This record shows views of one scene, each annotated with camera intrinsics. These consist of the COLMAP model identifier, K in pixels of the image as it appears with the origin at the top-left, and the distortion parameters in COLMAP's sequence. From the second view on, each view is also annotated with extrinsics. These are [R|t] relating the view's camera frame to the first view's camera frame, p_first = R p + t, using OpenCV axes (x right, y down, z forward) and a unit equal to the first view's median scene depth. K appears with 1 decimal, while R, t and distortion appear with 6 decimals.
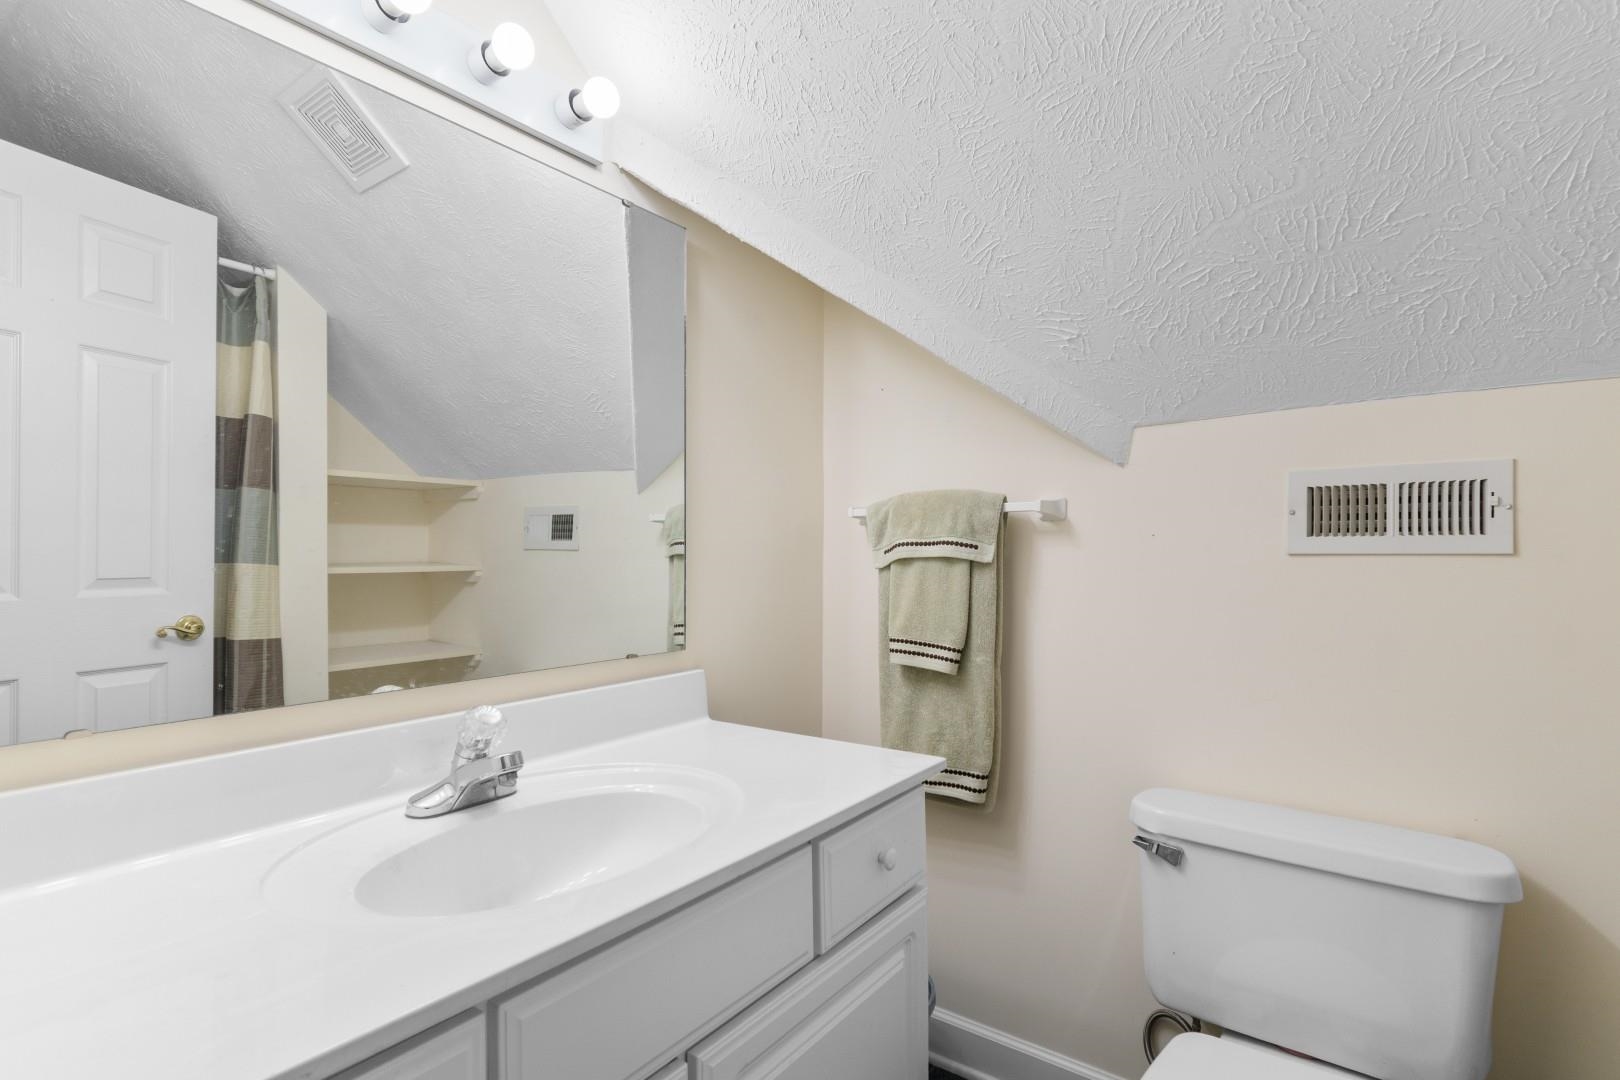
lens RADIAL K [[771.7, 0, 811.0], [0, 771.7, 545.2], [0, 0, 1]] dist [0.000096, 0.000047]
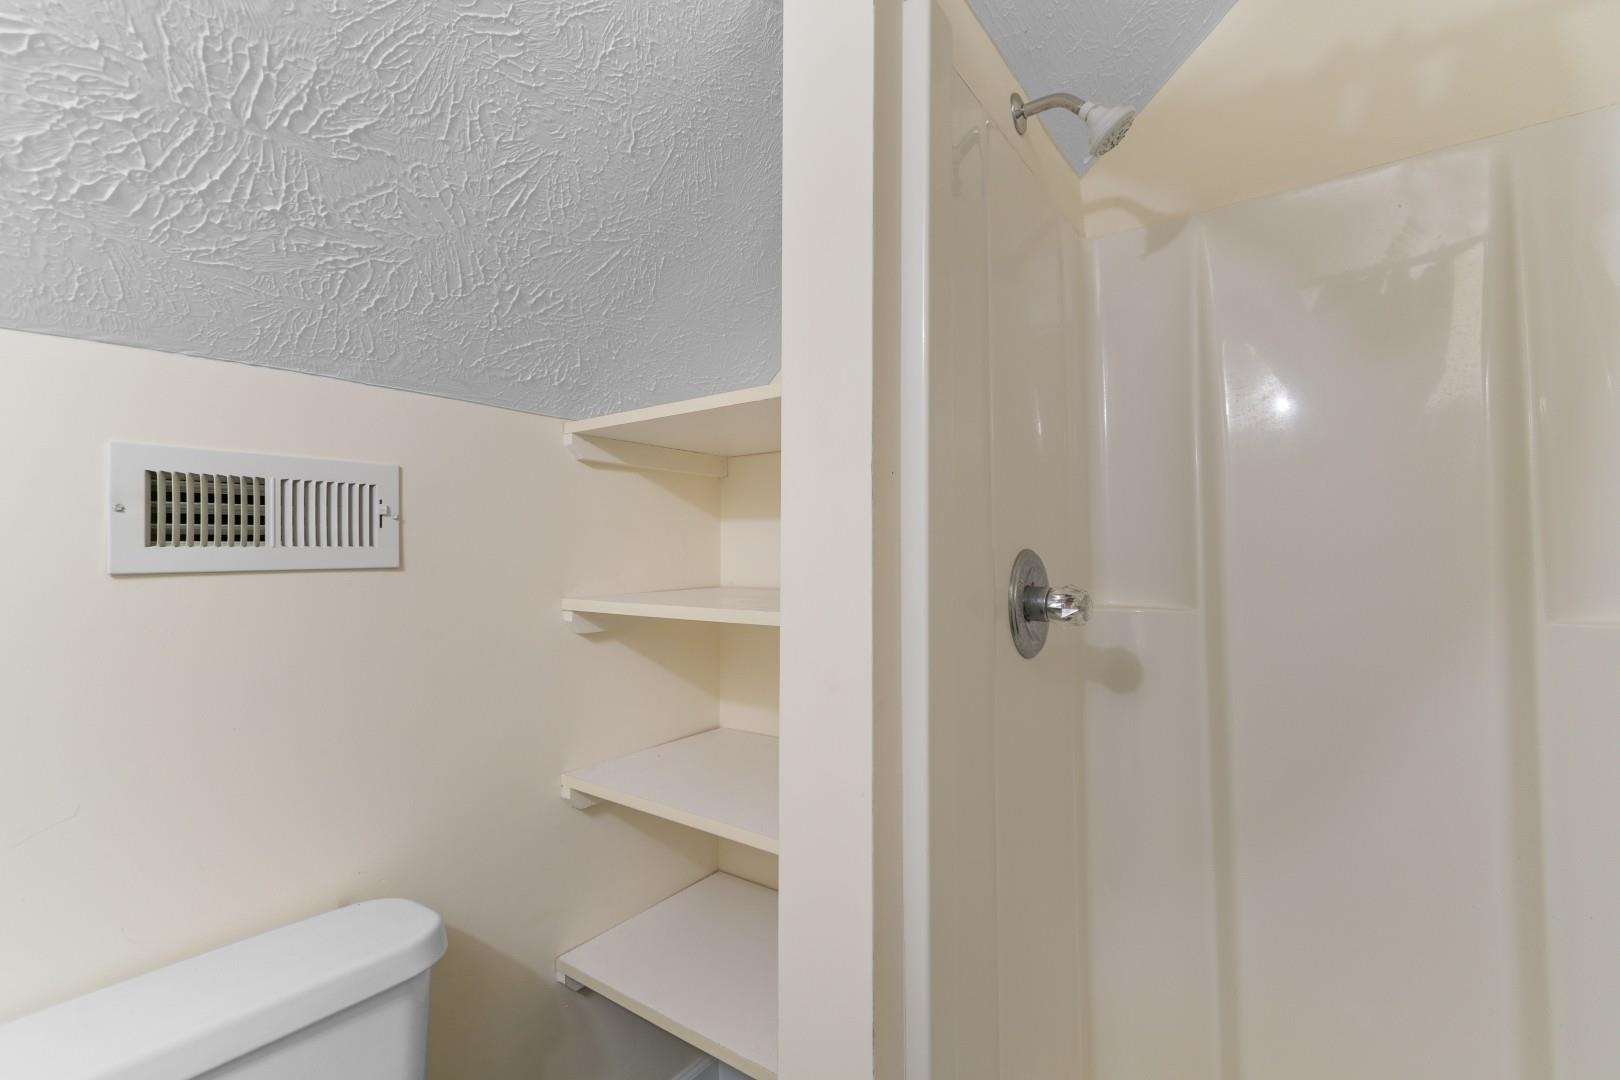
lens RADIAL K [[730.8, 0, 809.9], [0, 730.8, 543.9], [0, 0, 1]] dist [0.008264, -0.000521]
pose [[-0.011336, 0.012510, 0.999857, 0.016736], [-0.002662, 0.999918, -0.012541, -0.007642], [-0.999932, -0.002804, -0.011302, 0.499024]]
